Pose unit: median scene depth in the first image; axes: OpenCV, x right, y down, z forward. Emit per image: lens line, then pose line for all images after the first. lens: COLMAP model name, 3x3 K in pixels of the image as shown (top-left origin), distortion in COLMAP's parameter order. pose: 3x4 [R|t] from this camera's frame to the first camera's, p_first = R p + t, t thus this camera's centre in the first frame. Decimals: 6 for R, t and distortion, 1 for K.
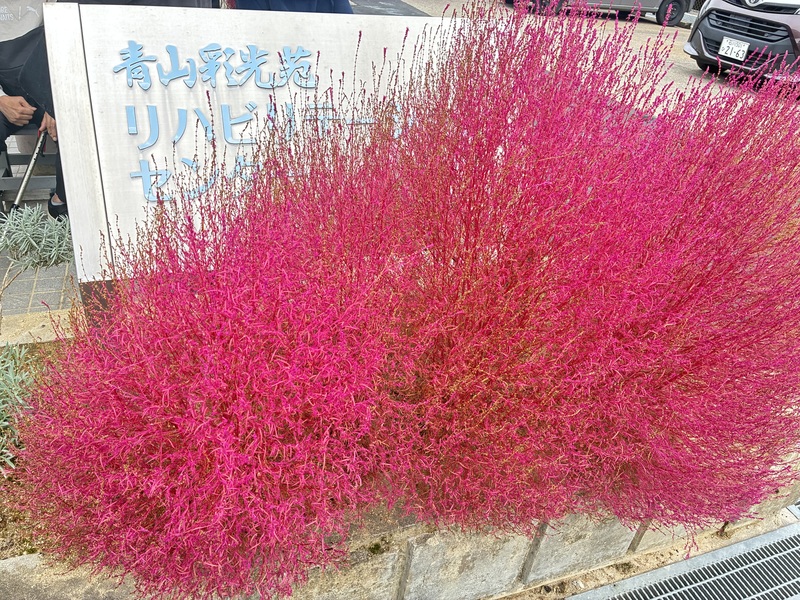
lens RADIAL K [[587.0, 0, 400.0], [0, 587.0, 300.0], [0, 0, 1]] dist [-0.005439, -0.006893]
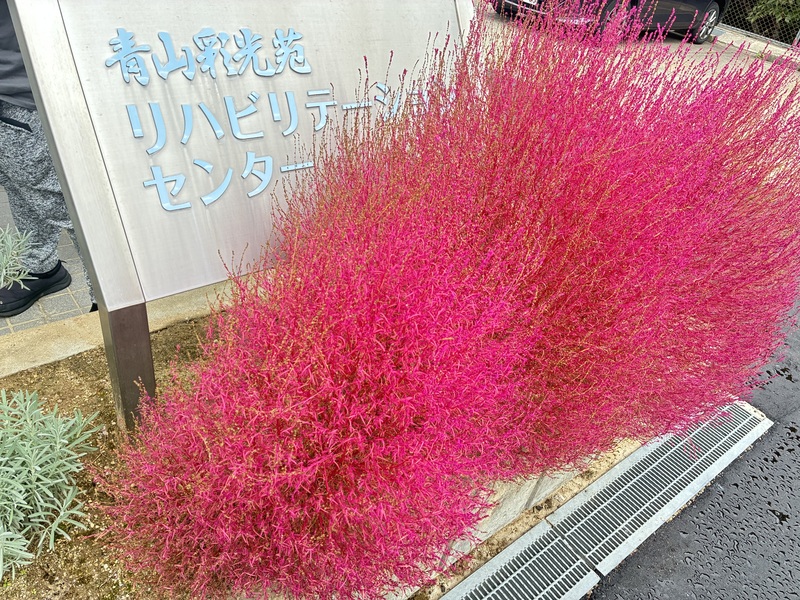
lens RADIAL K [[587.0, 0, 400.0], [0, 587.0, 300.0], [0, 0, 1]] dist [-0.005439, -0.006893]
pose [[0.944397, -0.143884, 0.295653, -0.372630], [0.116798, 0.987330, 0.107411, -0.087018], [-0.307362, -0.066907, 0.949238, 0.018481]]
